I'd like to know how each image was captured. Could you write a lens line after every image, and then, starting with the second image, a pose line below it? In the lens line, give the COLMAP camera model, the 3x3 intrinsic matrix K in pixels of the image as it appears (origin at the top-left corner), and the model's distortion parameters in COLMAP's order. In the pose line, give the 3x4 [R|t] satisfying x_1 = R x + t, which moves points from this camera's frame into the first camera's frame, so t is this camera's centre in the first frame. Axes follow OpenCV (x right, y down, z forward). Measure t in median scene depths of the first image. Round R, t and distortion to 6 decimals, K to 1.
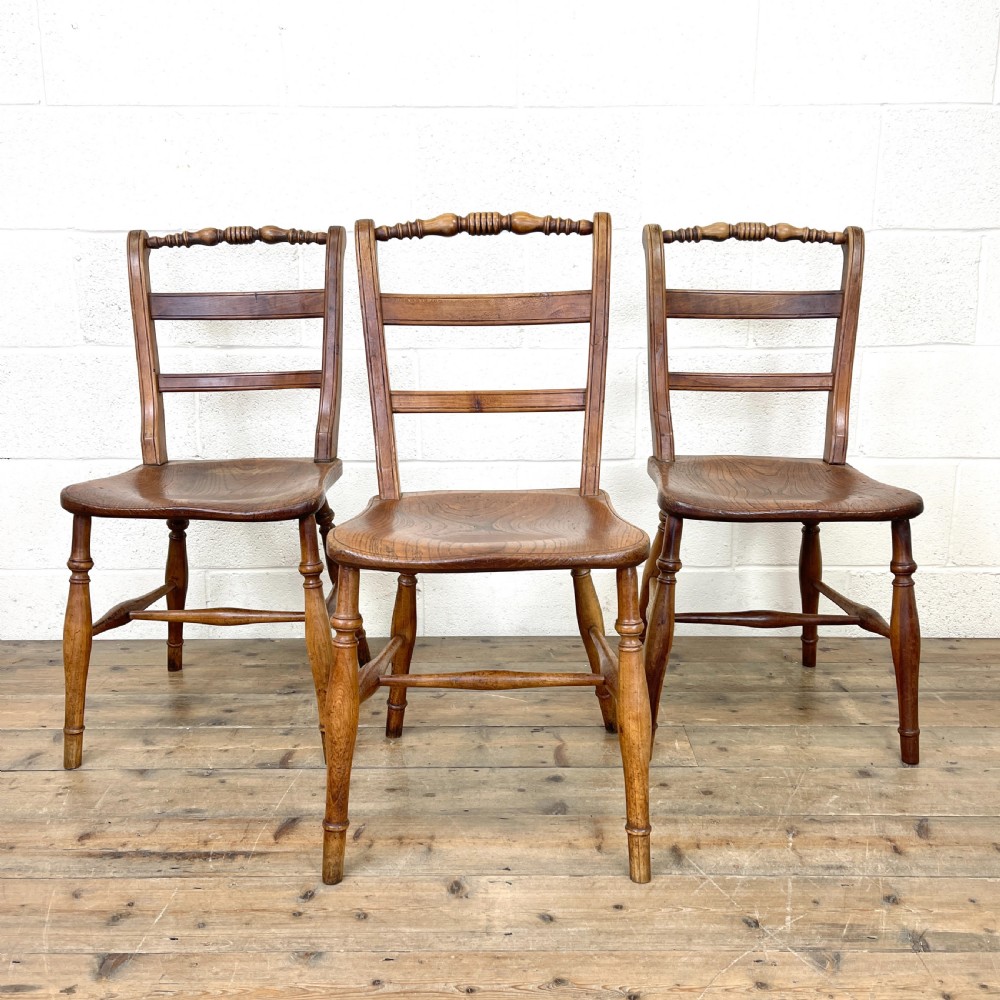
lens RADIAL K [[1016.2, 0, 504.4], [0, 1016.2, 504.1], [0, 0, 1]] dist [0.021573, 0.000000]
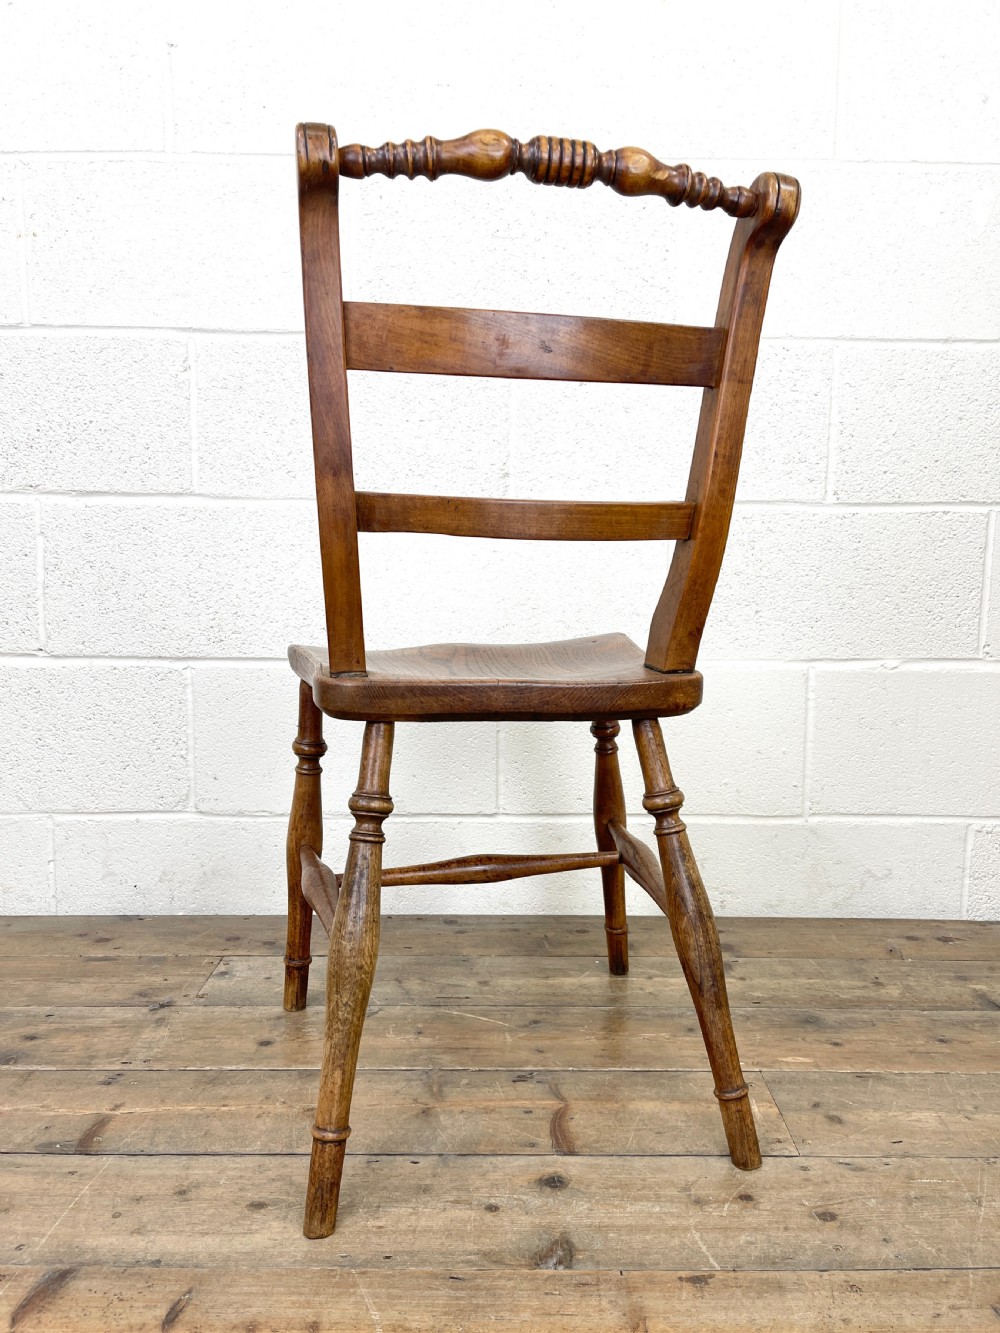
lens RADIAL K [[1011.6, 0, 504.6], [0, 1011.6, 673.7], [0, 0, 1]] dist [0.066442, -0.093462]
pose [[0.999926, 0.009833, 0.007140, 0.015655], [-0.009153, 0.995930, -0.089661, 0.037899], [-0.007992, 0.089589, 0.995947, 0.391359]]
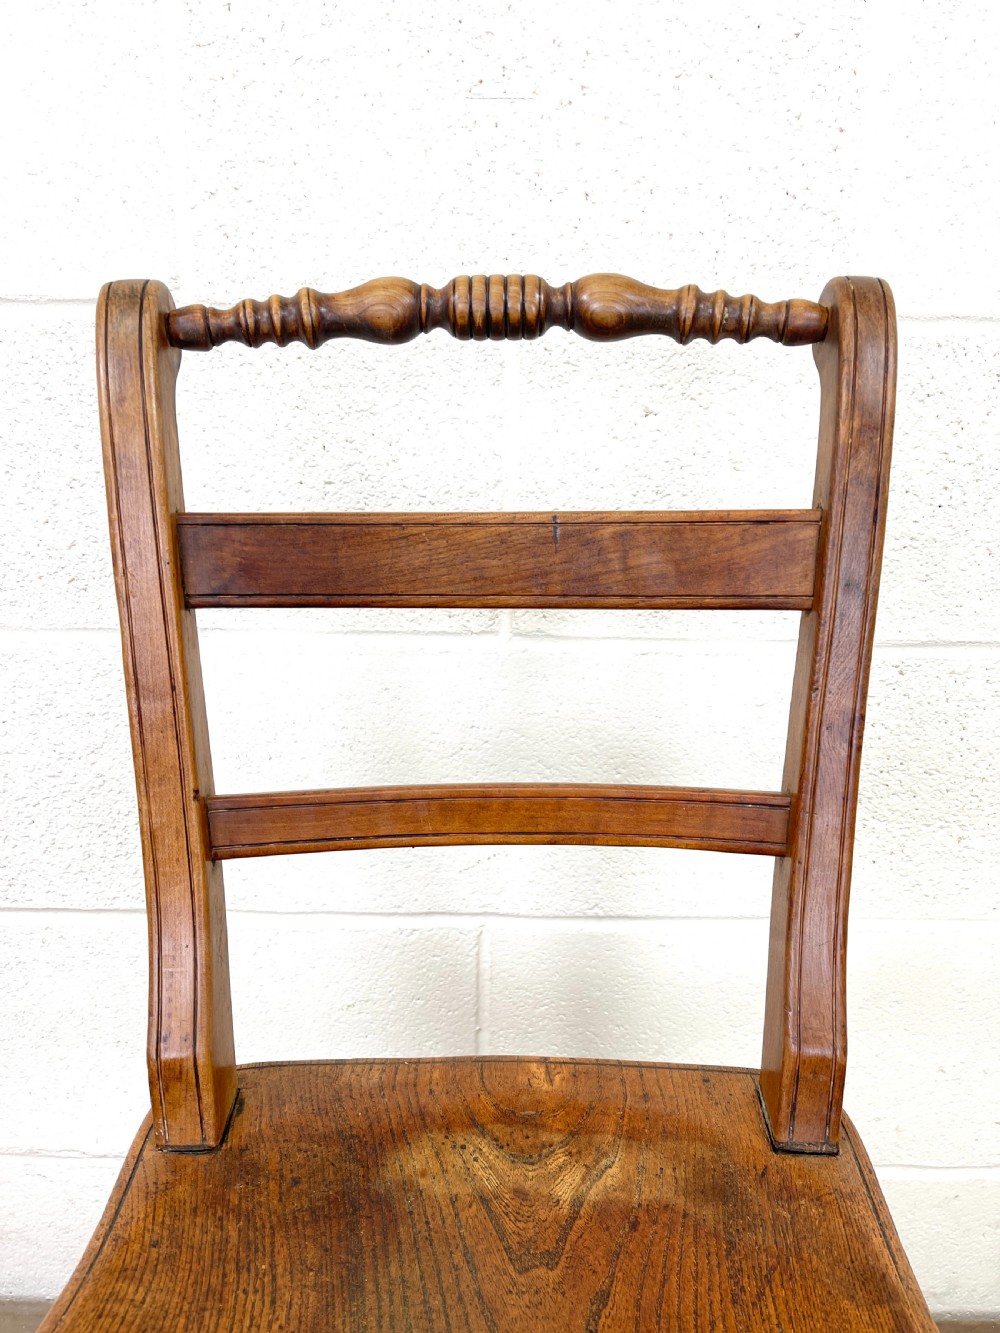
lens RADIAL K [[1011.6, 0, 503.7], [0, 1011.6, 671.8], [0, 0, 1]] dist [0.066442, -0.093462]
pose [[0.999793, 0.020328, -0.000358, 0.026206], [-0.020275, 0.998178, 0.056830, -0.204729], [0.001512, -0.056811, 0.998384, 0.803102]]
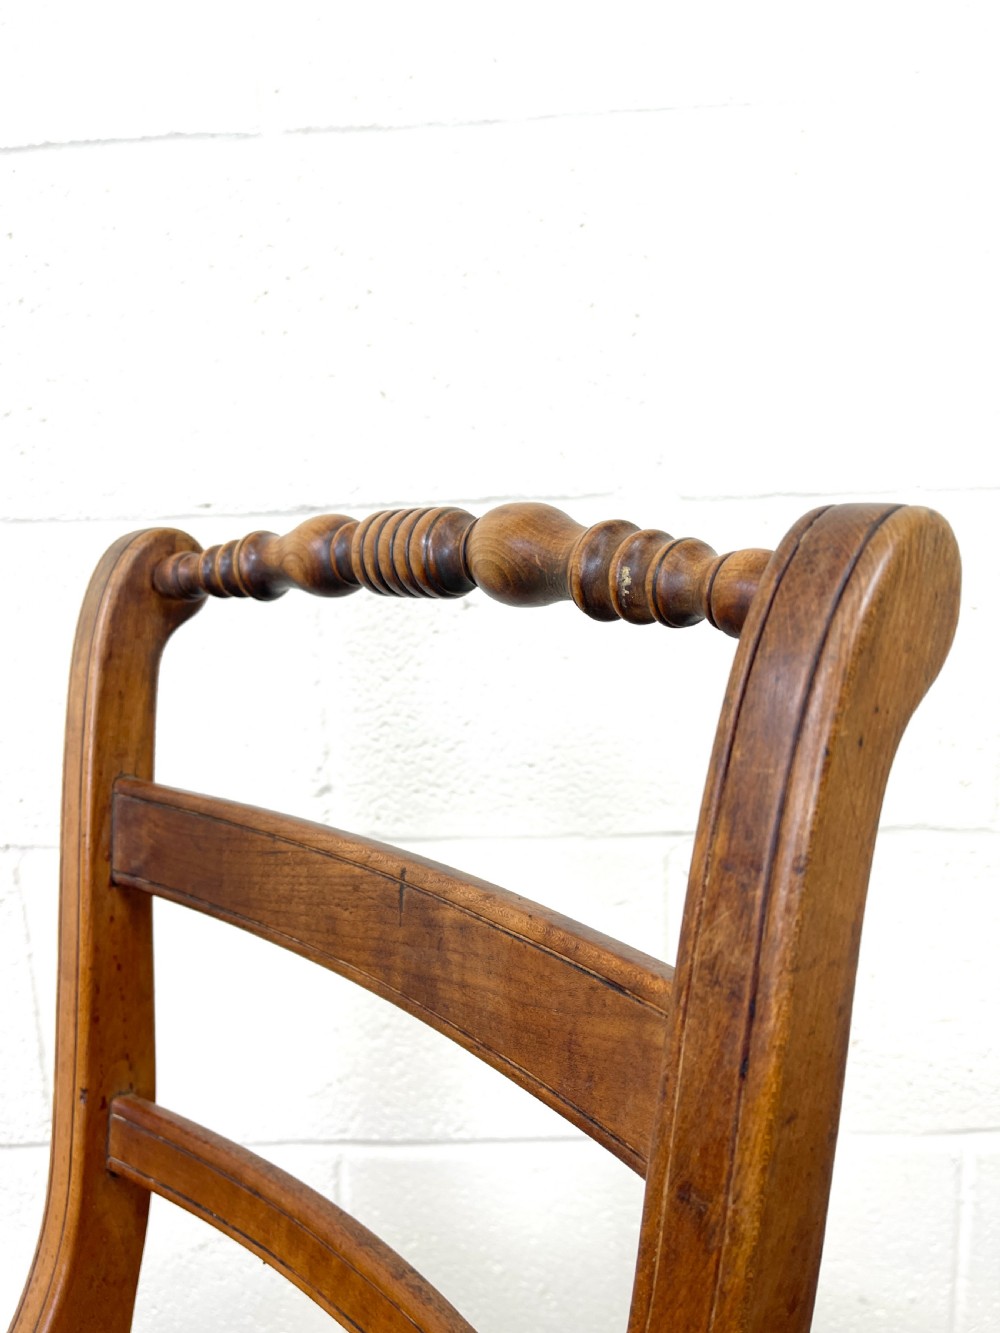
lens RADIAL K [[1011.6, 0, 504.4], [0, 1011.6, 672.3], [0, 0, 1]] dist [0.066442, -0.093462]
pose [[0.695964, 0.108724, -0.709798, 0.197265], [-0.124107, 0.991808, 0.030233, -0.284078], [0.707271, 0.067050, 0.703756, 0.986909]]
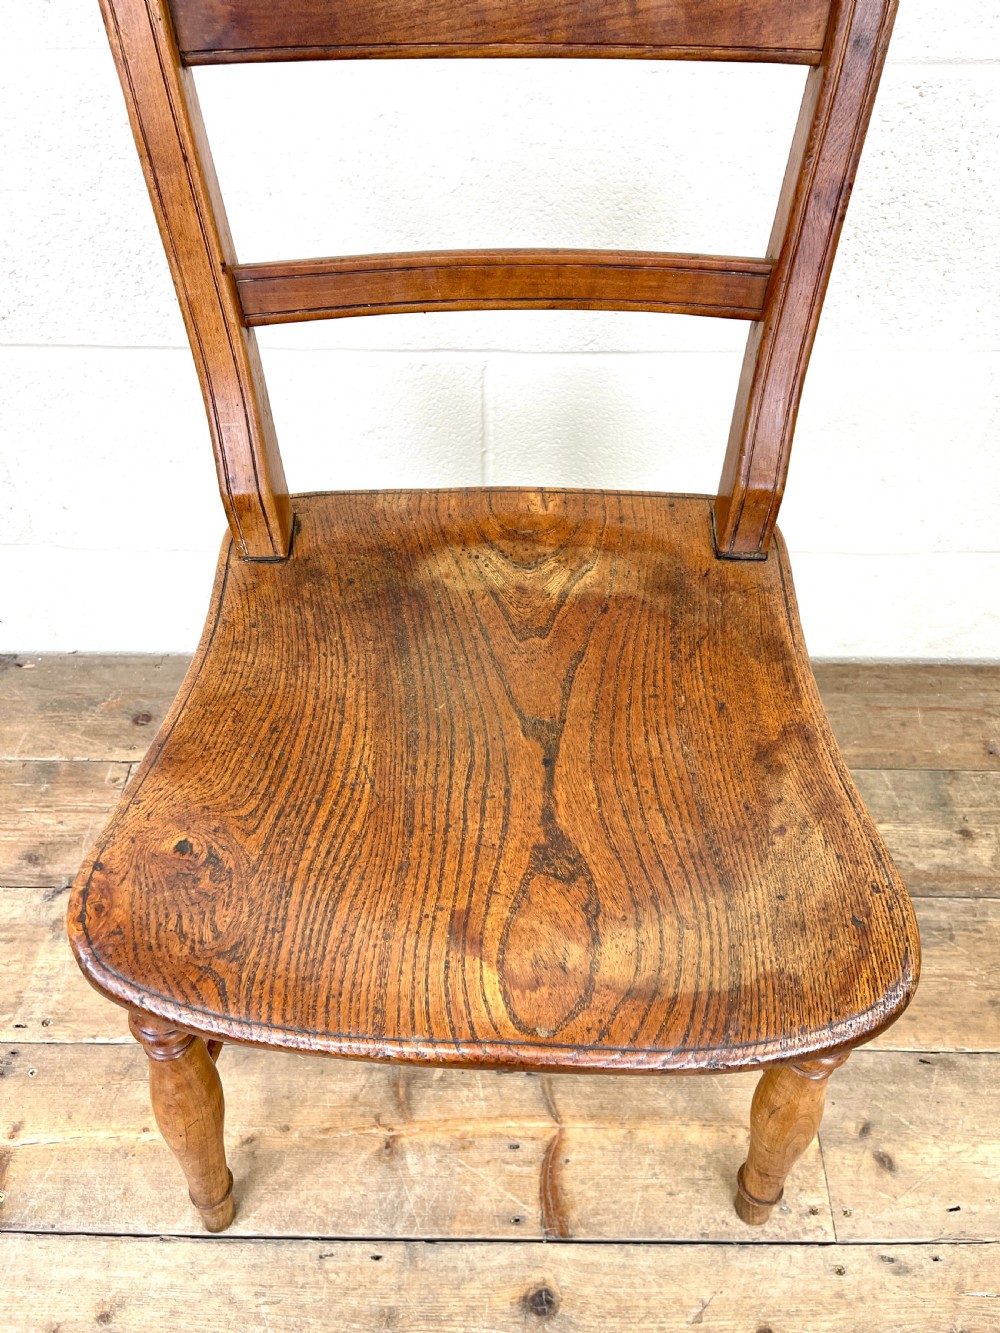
lens RADIAL K [[1011.6, 0, 504.9], [0, 1011.6, 677.1], [0, 0, 1]] dist [0.066442, -0.093462]
pose [[0.999881, 0.011201, 0.010625, 0.024103], [-0.015339, 0.798994, 0.601143, -0.243682], [-0.001755, -0.601235, 0.799071, 0.759464]]
